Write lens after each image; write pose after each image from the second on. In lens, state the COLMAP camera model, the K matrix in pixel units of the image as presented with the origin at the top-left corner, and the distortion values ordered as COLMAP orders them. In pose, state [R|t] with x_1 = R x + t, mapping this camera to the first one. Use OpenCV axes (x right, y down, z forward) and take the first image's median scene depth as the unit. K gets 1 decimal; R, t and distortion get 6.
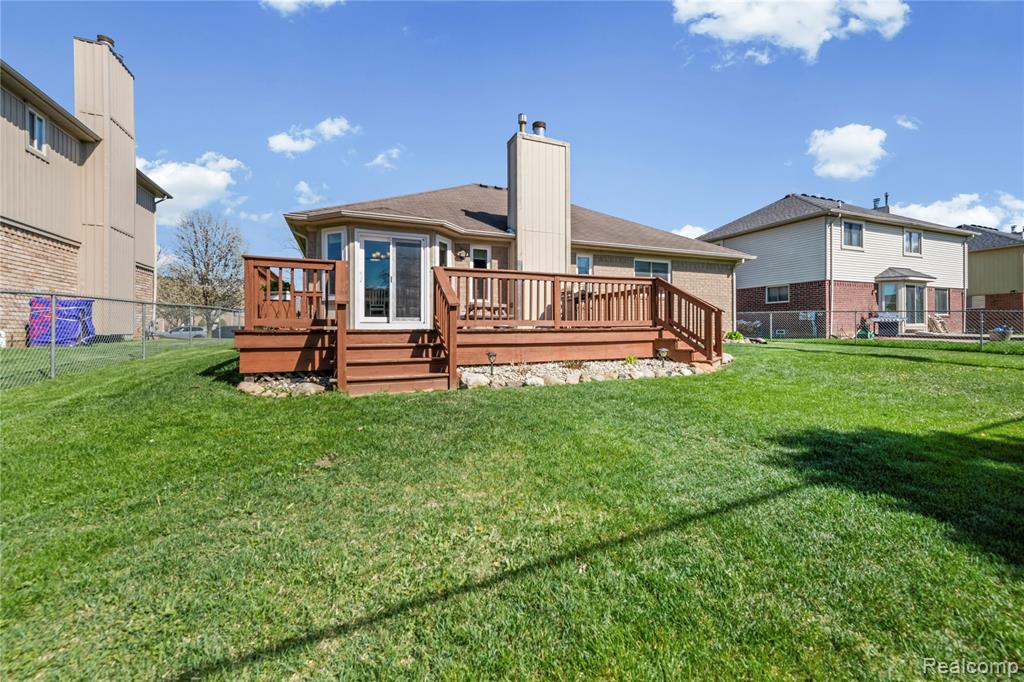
lens RADIAL K [[409.6, 0, 510.9], [0, 409.6, 335.7], [0, 0, 1]] dist [0.013413, 0.000092]
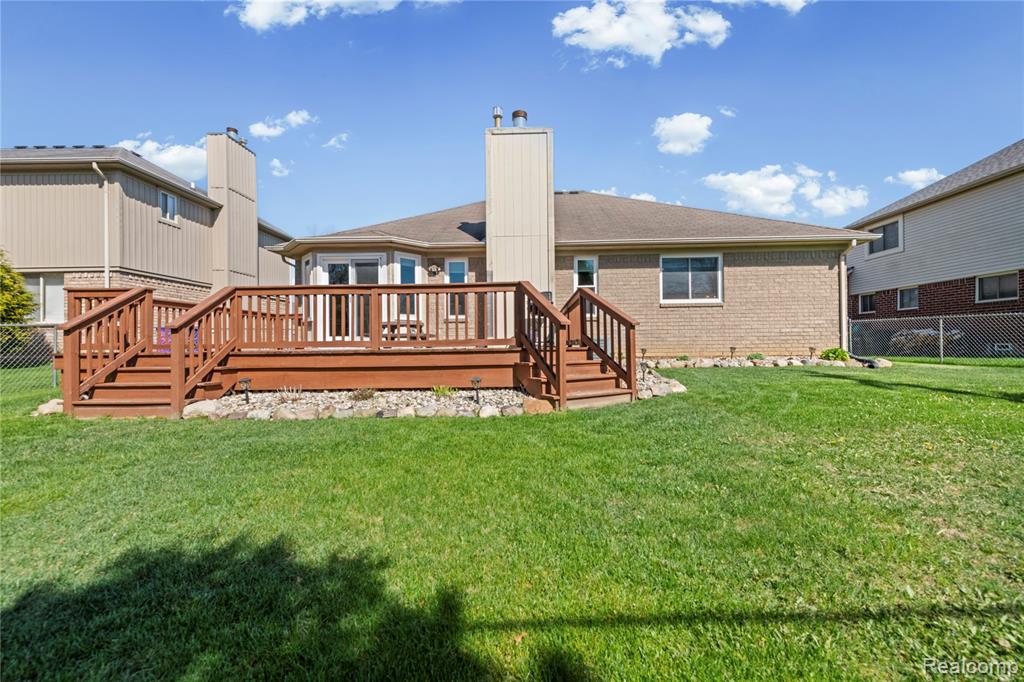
lens RADIAL K [[411.8, 0, 512.0], [0, 411.8, 341.0], [0, 0, 1]] dist [0.014246, -0.000125]
pose [[0.910049, -0.010127, -0.414376, 0.436462], [0.000609, 0.999733, -0.023095, -0.009939], [0.414499, 0.020765, 0.909813, 0.207685]]
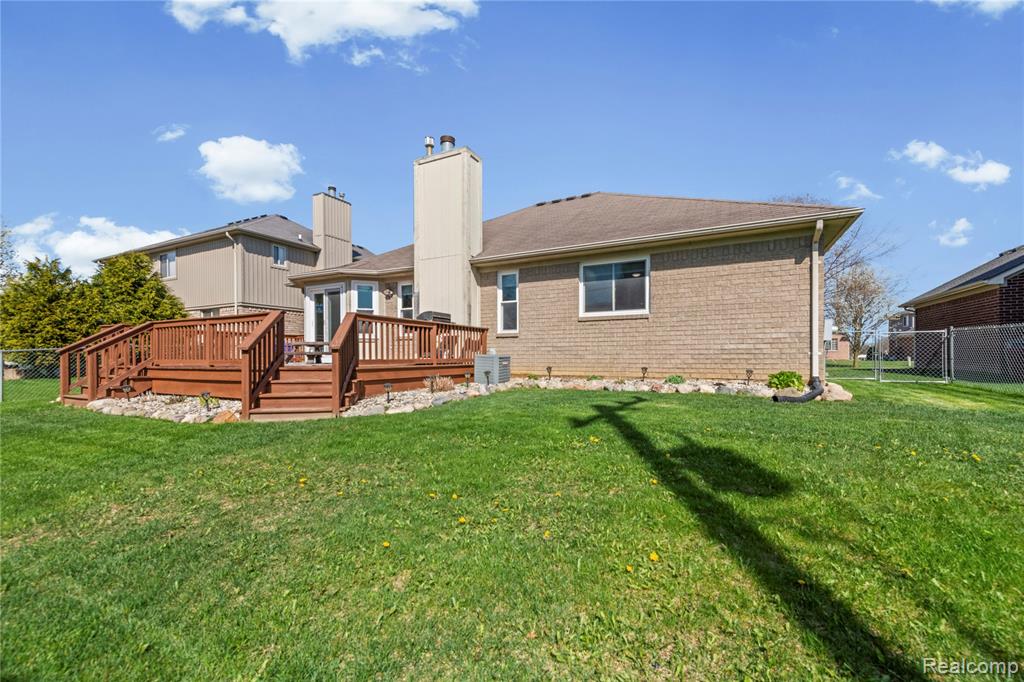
lens RADIAL K [[410.7, 0, 507.7], [0, 410.7, 357.1], [0, 0, 1]] dist [0.013449, 0.000065]
pose [[0.647930, 0.004219, -0.761689, 0.898183], [-0.011147, 0.999930, -0.003943, -0.029384], [0.761619, 0.011045, 0.647931, 0.538253]]
